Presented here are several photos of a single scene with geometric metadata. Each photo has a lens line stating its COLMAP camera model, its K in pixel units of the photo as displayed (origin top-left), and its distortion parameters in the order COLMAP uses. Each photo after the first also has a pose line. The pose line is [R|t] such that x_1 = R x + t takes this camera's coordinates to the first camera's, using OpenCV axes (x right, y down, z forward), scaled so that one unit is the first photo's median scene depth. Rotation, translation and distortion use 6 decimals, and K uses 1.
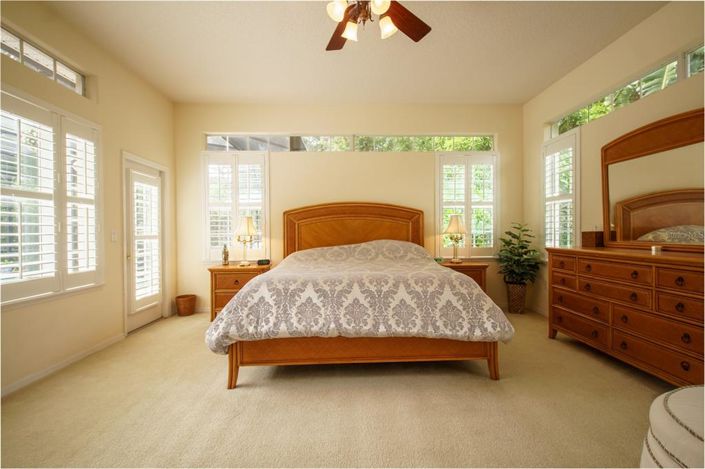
lens RADIAL K [[314.5, 0, 352.5], [0, 314.5, 234.5], [0, 0, 1]] dist [0.001127, -0.000071]
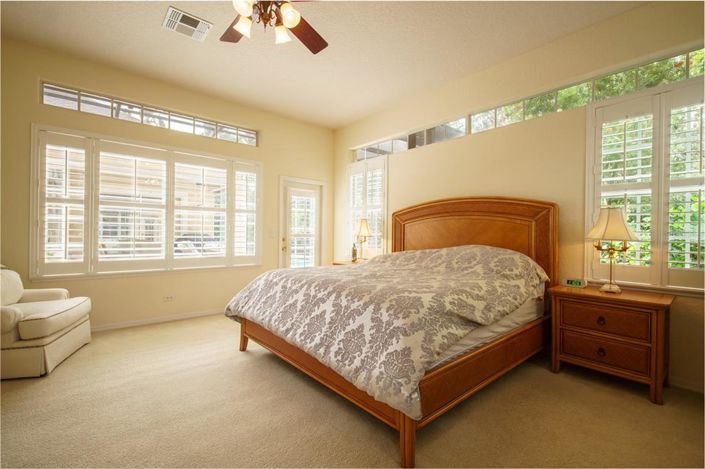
lens RADIAL K [[314.5, 0, 352.5], [0, 314.5, 234.5], [0, 0, 1]] dist [0.001127, -0.000071]
pose [[0.616732, 0.015069, -0.787029, 0.489900], [-0.022707, 0.999741, 0.001348, -0.002766], [0.786845, 0.017040, 0.616915, 0.290118]]
